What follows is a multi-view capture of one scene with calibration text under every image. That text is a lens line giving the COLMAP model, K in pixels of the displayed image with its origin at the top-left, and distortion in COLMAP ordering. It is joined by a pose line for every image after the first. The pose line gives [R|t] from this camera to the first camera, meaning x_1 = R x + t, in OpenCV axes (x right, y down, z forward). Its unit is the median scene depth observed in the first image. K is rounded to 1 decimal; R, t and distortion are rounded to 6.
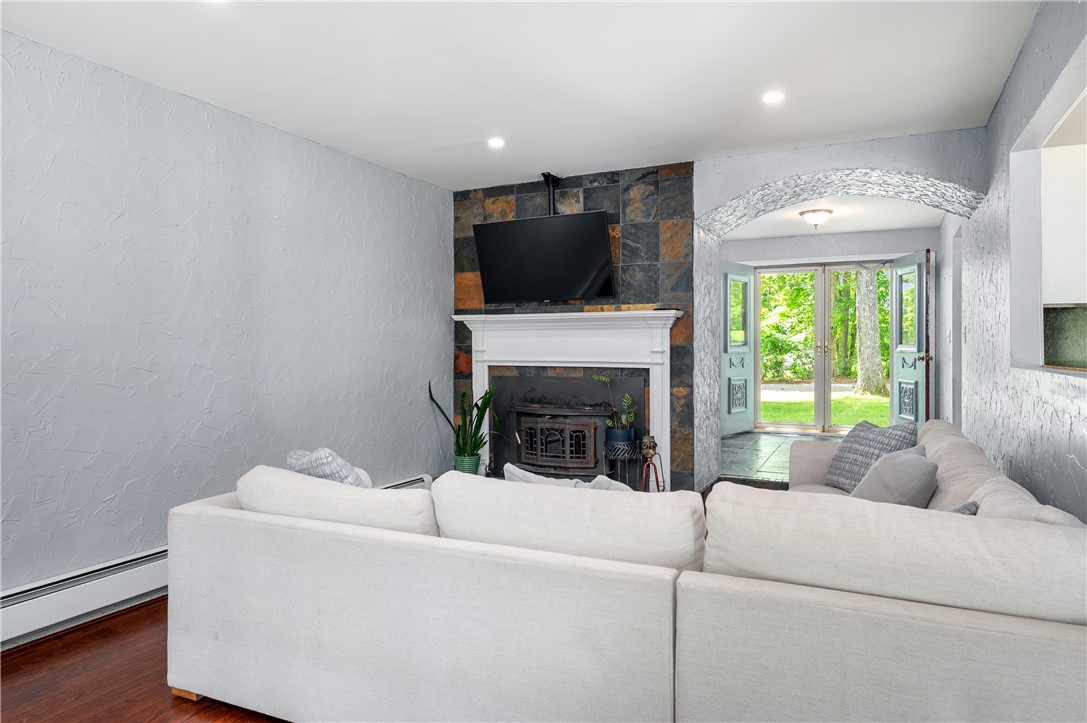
lens RADIAL K [[711.8, 0, 538.9], [0, 711.8, 354.8], [0, 0, 1]] dist [-0.001047, 0.000214]
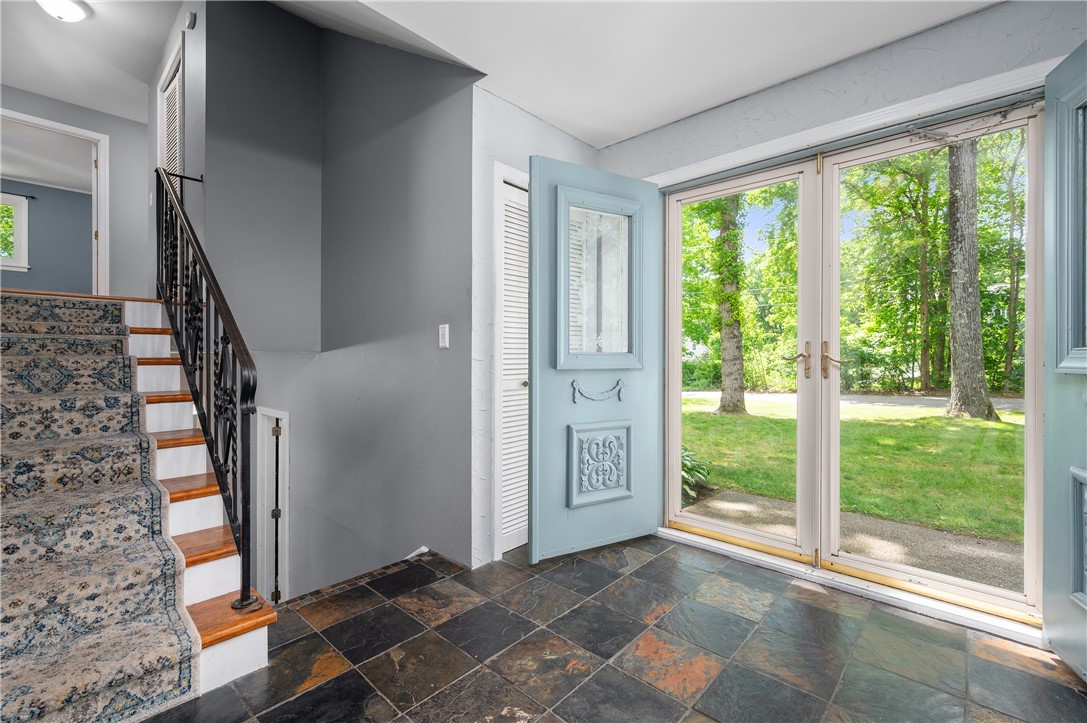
lens RADIAL K [[470.4, 0, 548.0], [0, 470.4, 360.3], [0, 0, 1]] dist [-0.000181, -0.000078]
pose [[0.955878, 0.008133, -0.293651, 0.293312], [-0.010160, 0.999934, -0.005377, -0.005677], [0.293588, 0.008123, 0.955898, 0.616966]]
